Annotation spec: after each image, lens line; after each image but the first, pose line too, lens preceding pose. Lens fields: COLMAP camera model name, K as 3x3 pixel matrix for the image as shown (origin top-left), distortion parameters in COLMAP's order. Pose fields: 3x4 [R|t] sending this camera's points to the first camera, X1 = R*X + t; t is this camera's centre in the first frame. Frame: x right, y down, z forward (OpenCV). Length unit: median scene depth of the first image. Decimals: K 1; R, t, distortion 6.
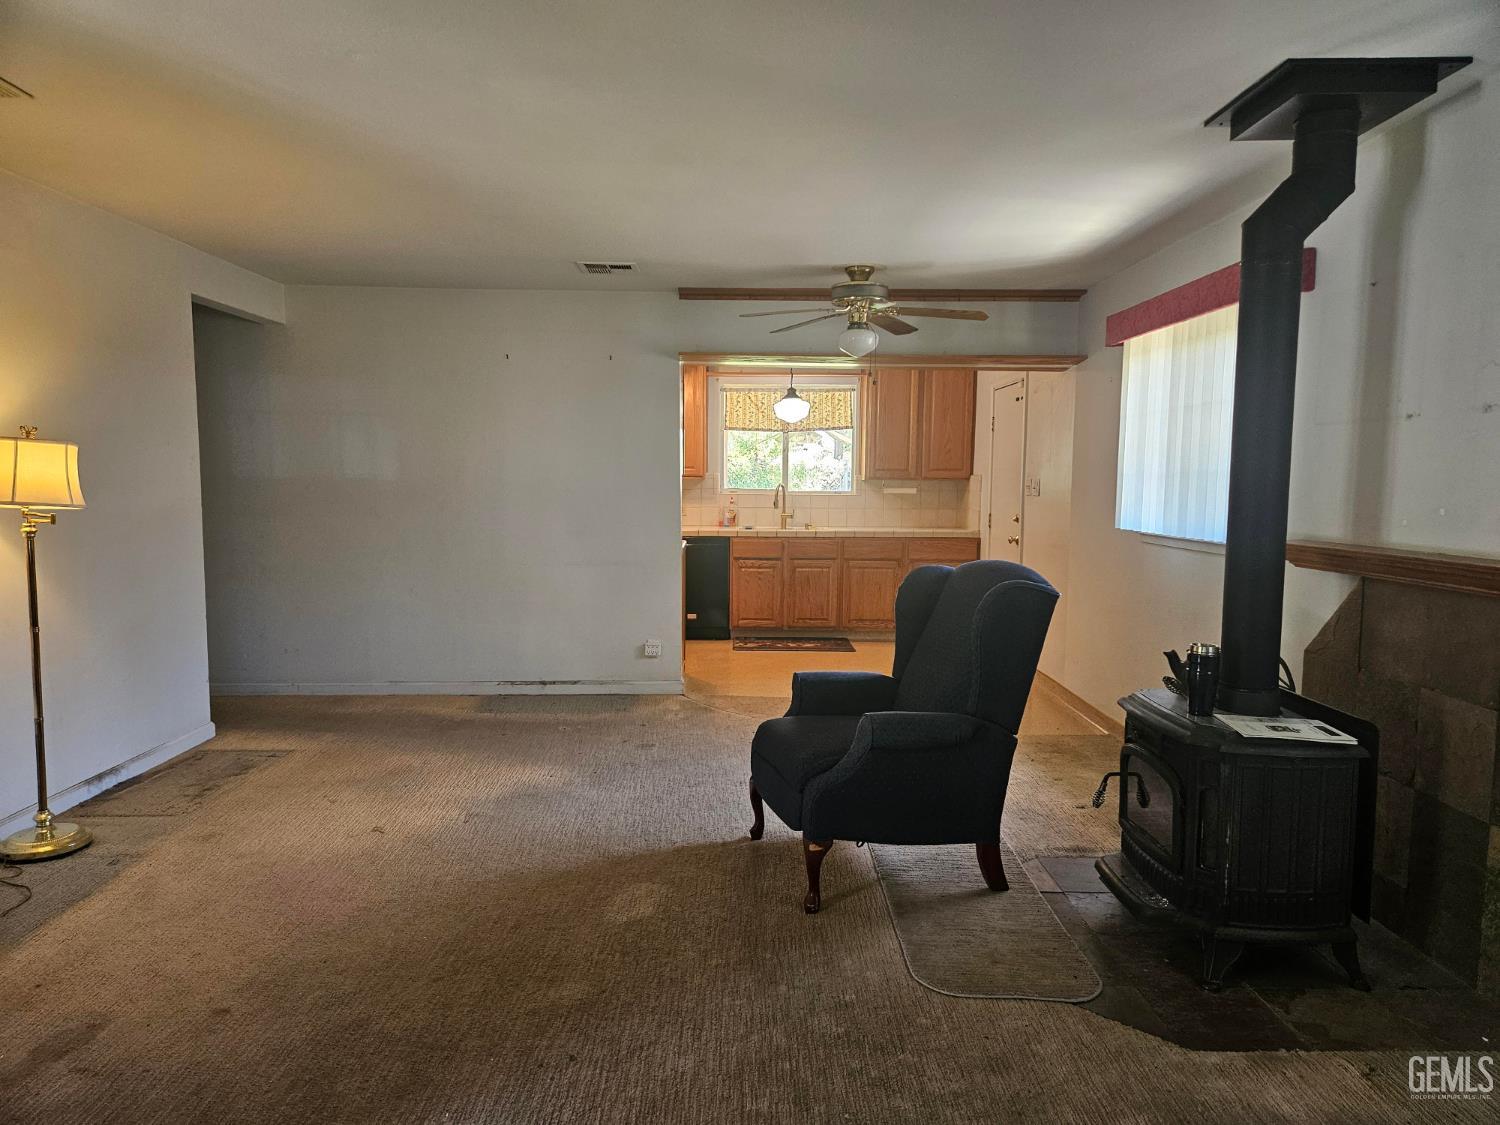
lens RADIAL K [[987.0, 0, 744.7], [0, 987.0, 560.0], [0, 0, 1]] dist [0.072434, -0.064356]
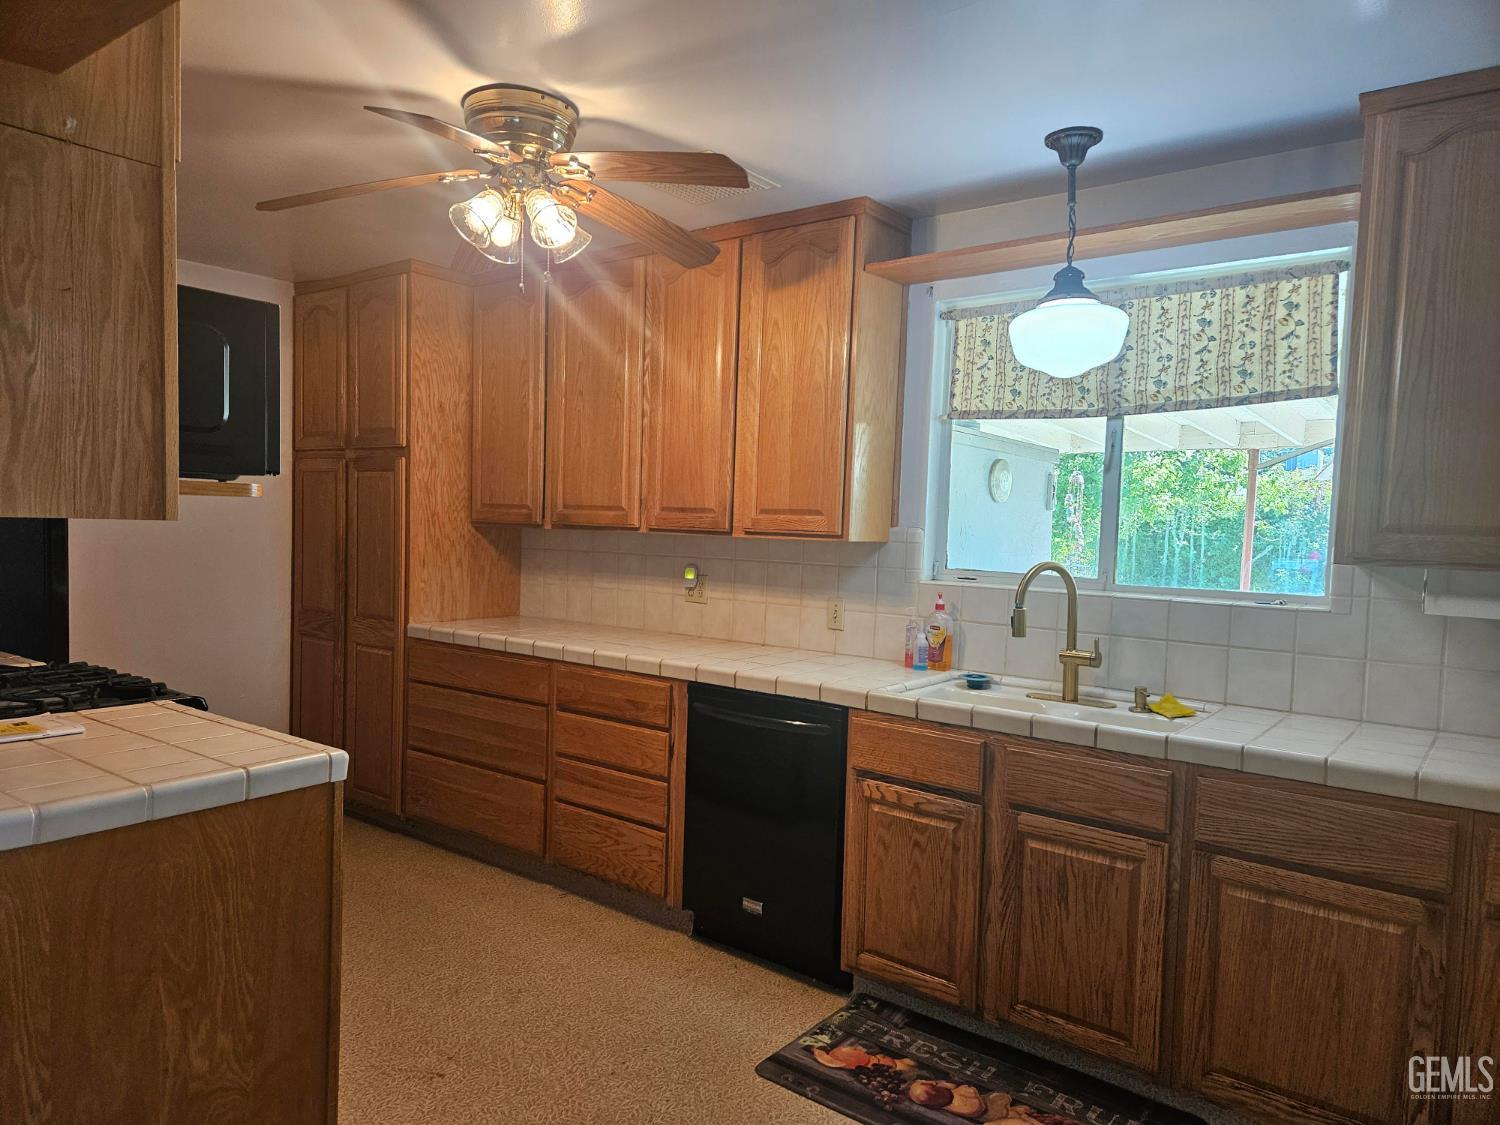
lens RADIAL K [[985.8, 0, 738.5], [0, 985.8, 572.8], [0, 0, 1]] dist [0.066801, -0.059926]
pose [[0.785737, 0.049742, -0.616557, 0.163768], [-0.076678, 0.996906, -0.017291, -0.060290], [0.613789, 0.060863, 0.787120, 0.670304]]
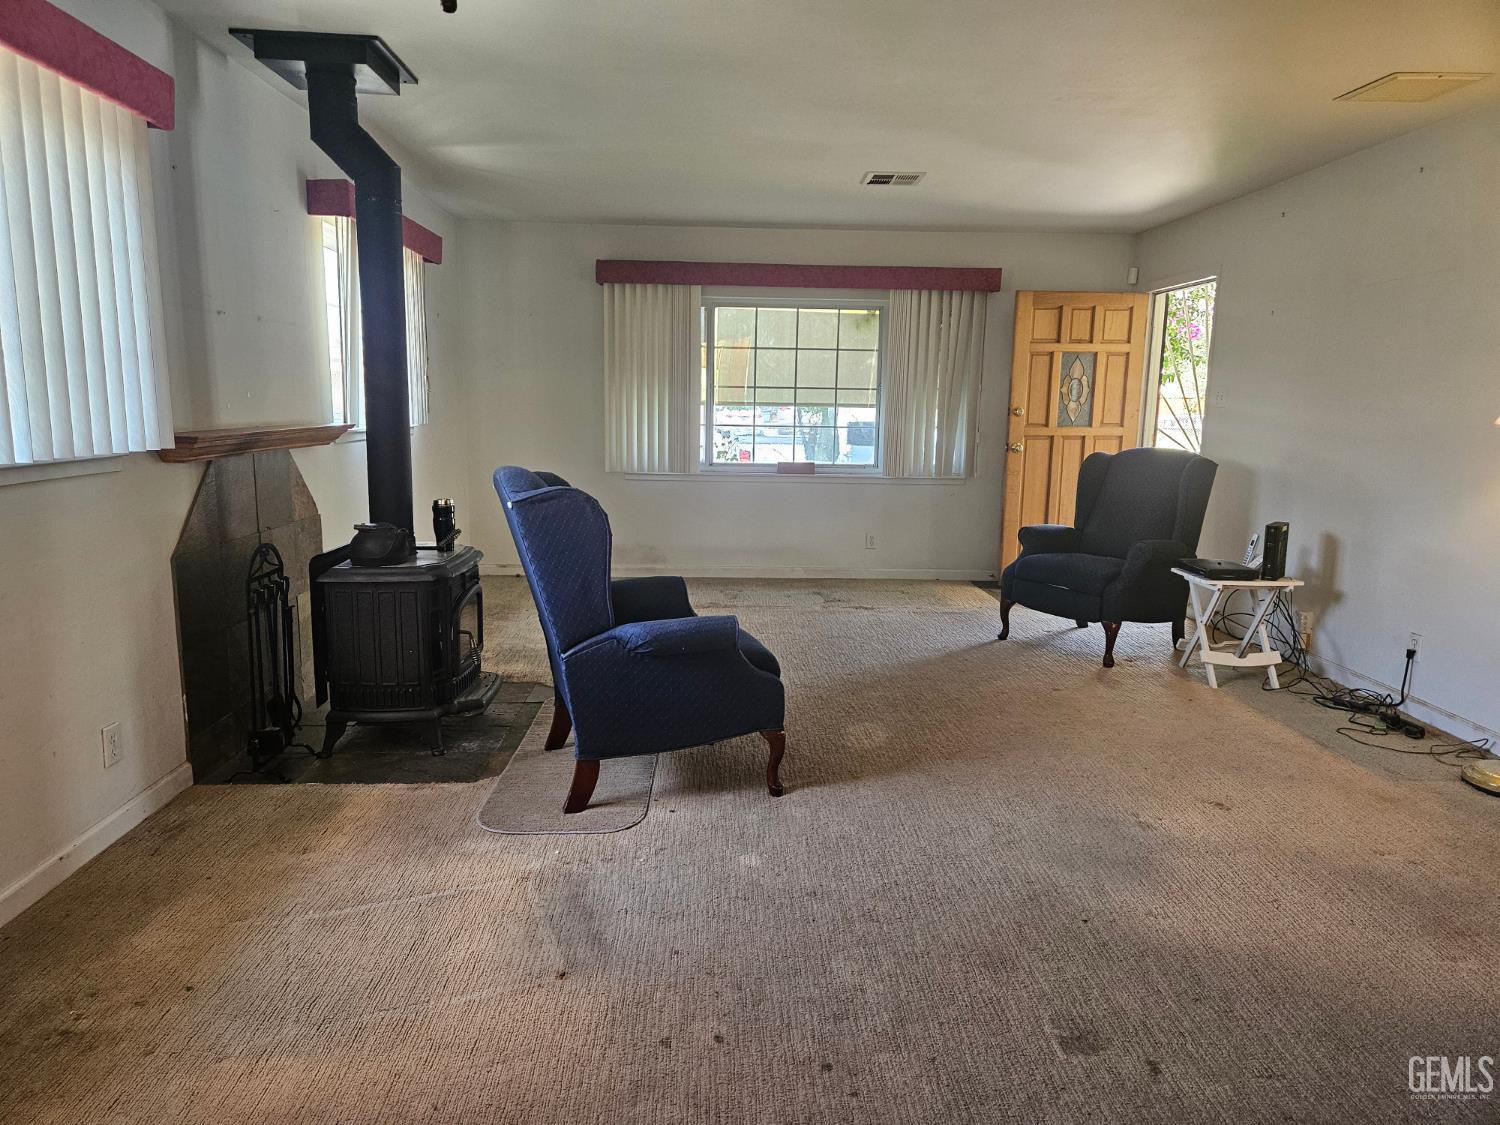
lens RADIAL K [[987.0, 0, 744.7], [0, 987.0, 560.0], [0, 0, 1]] dist [0.072434, -0.064356]
pose [[-0.999115, -0.018604, -0.037713, 0.092580], [-0.027204, 0.969819, 0.242303, -0.161258], [0.032067, 0.243115, -0.969467, 2.182190]]
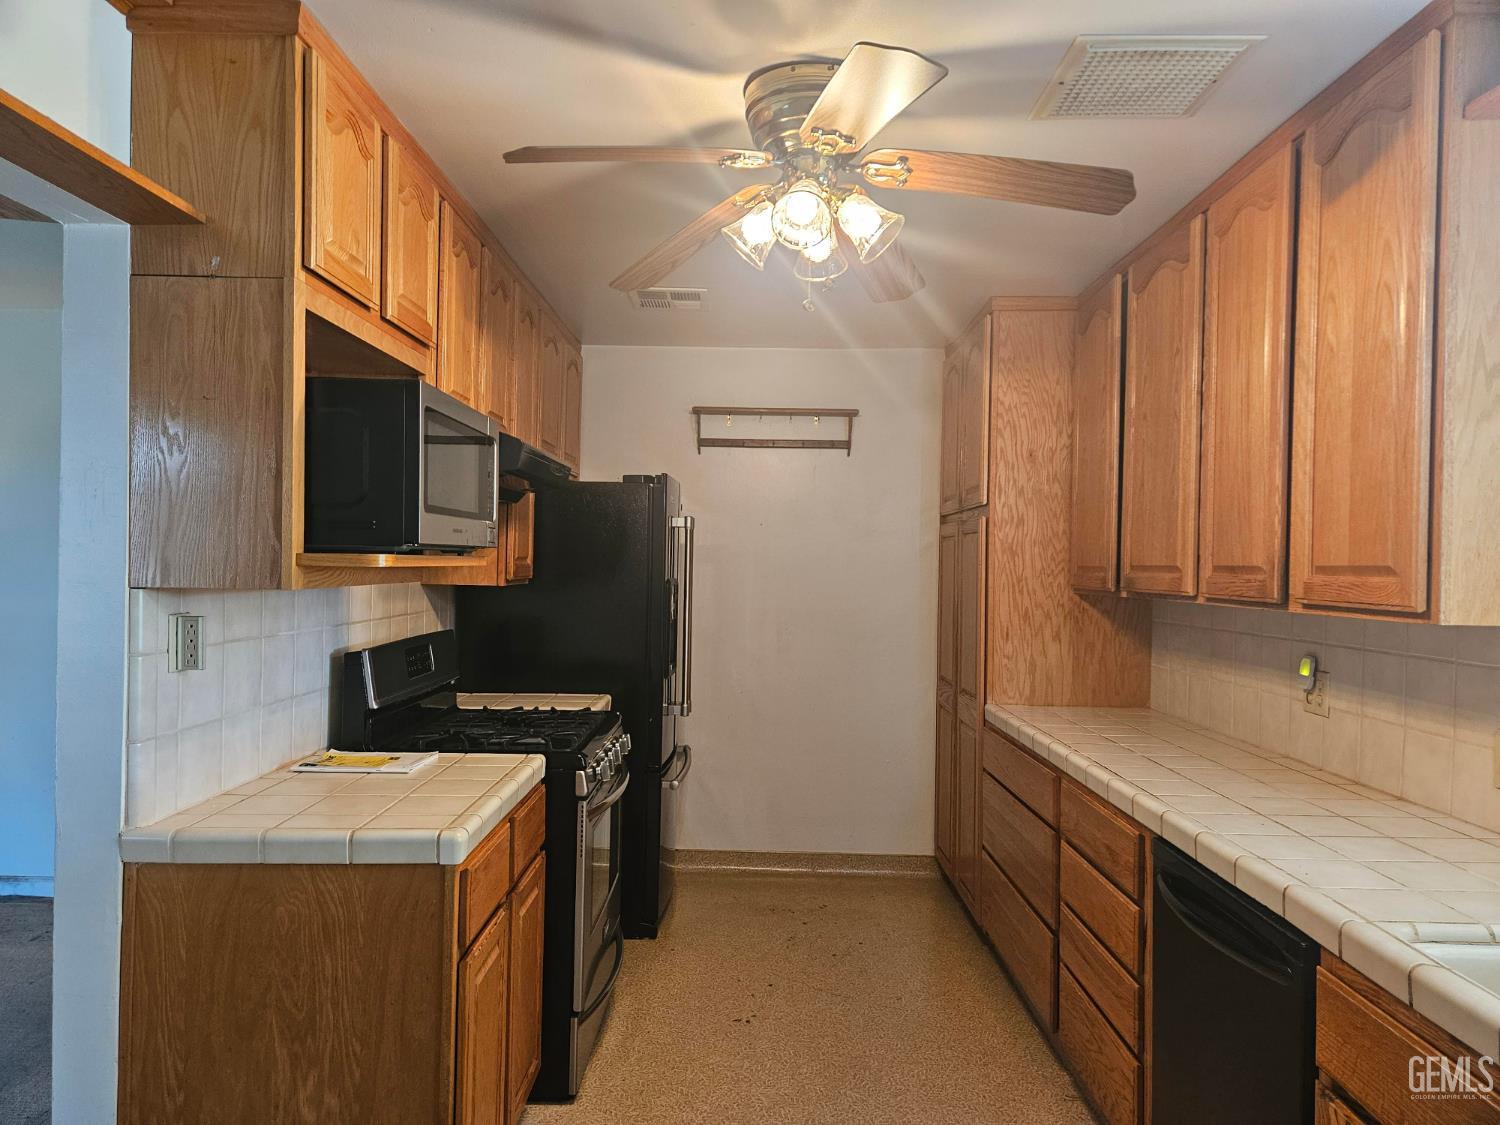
lens RADIAL K [[987.0, 0, 744.7], [0, 987.0, 560.0], [0, 0, 1]] dist [0.072434, -0.064356]
pose [[-0.018073, -0.010116, -0.999785, 0.168850], [-0.098564, 0.995096, -0.008287, -0.079980], [0.994967, 0.098393, -0.018981, 0.859158]]
